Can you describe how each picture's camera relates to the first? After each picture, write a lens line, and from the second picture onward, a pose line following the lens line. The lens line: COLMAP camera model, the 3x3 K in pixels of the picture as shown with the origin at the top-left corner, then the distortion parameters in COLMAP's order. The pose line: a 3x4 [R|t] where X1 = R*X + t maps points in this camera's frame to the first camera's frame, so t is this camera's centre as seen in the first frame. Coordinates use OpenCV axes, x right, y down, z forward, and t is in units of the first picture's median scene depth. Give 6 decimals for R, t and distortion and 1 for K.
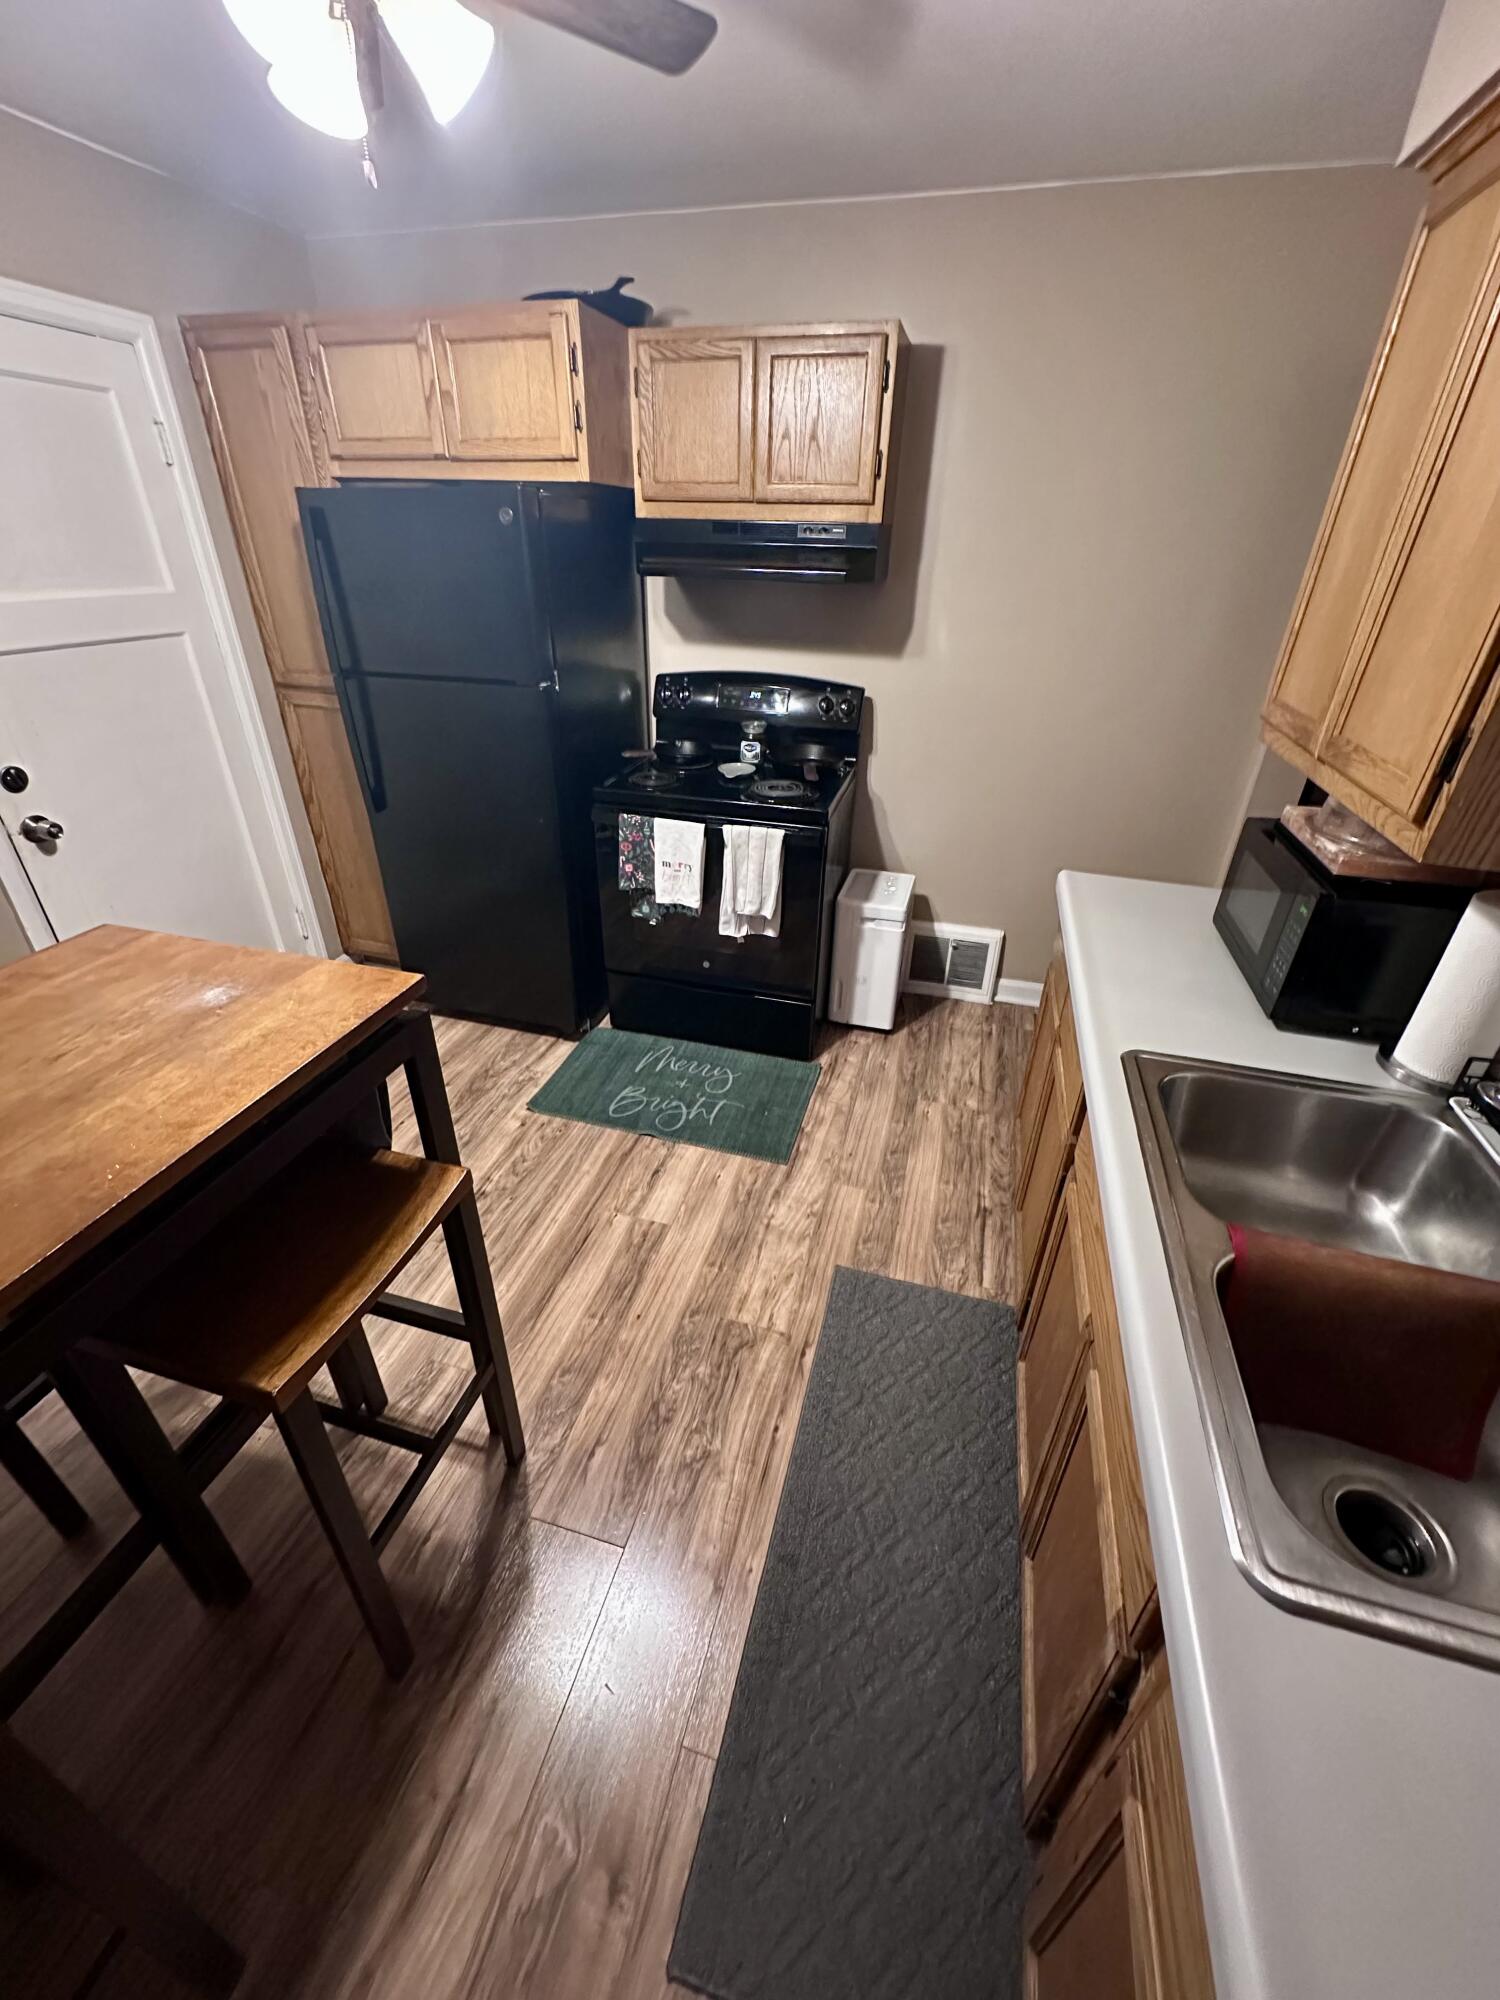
lens RADIAL K [[800.4, 0, 751.2], [0, 800.4, 1000.3], [0, 0, 1]] dist [0.002138, 0.000150]
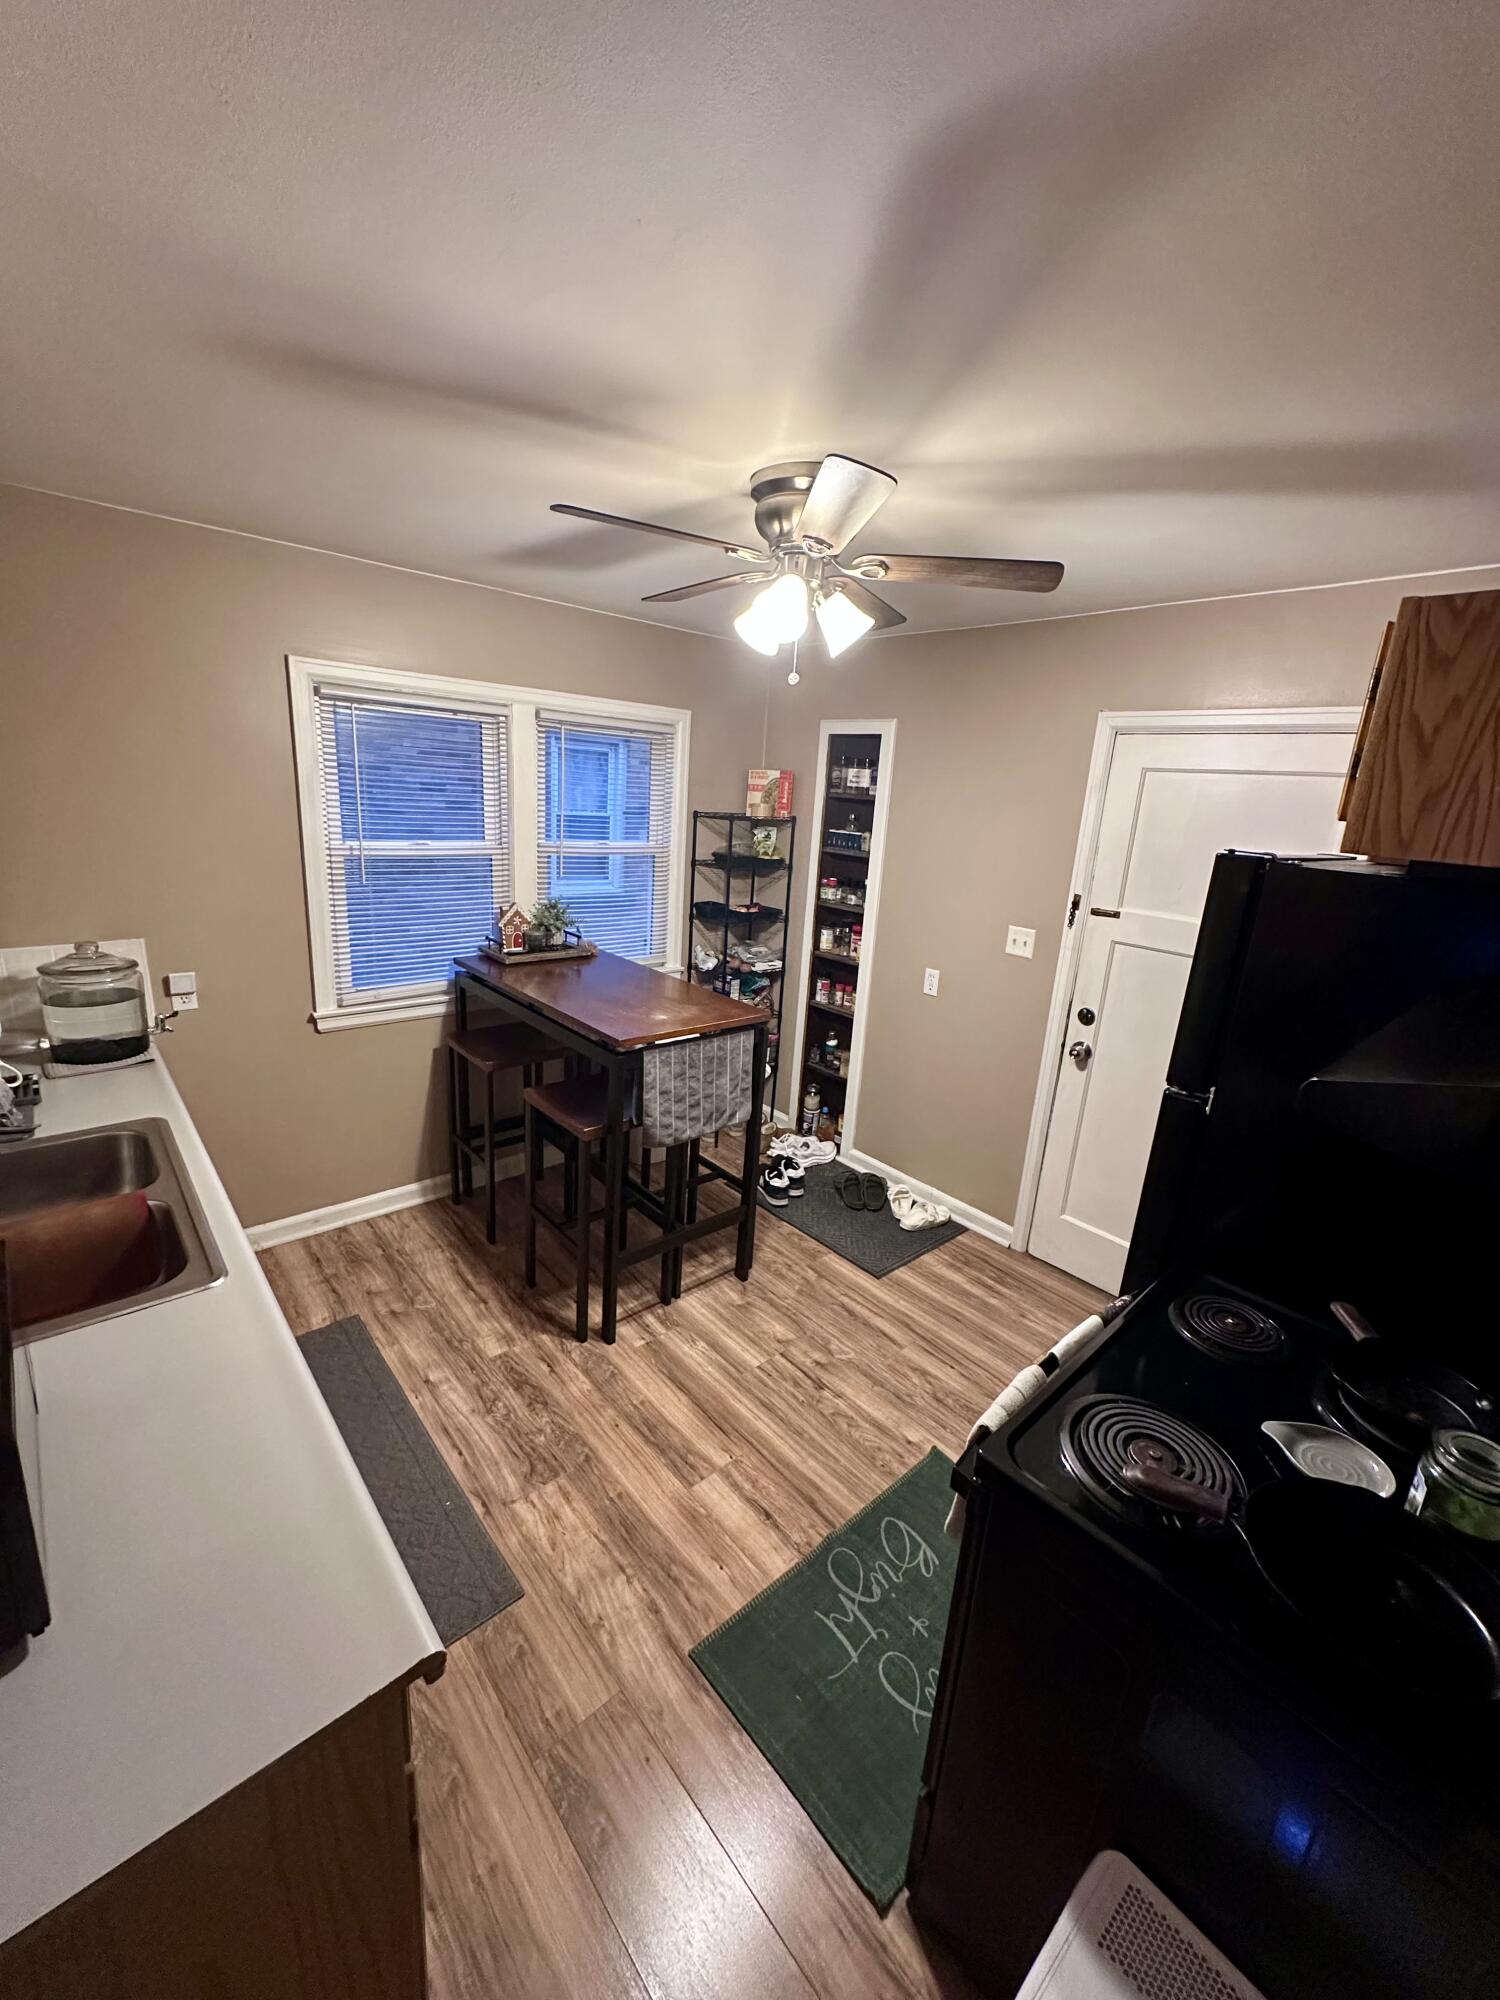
lens RADIAL K [[800.4, 0, 755.1], [0, 800.4, 997.3], [0, 0, 1]] dist [0.002138, 0.000150]
pose [[-0.538998, 0.160664, -0.826843, 0.576524], [-0.486092, 0.742351, 0.461118, -0.665216], [0.687893, 0.650463, -0.322028, 1.006527]]
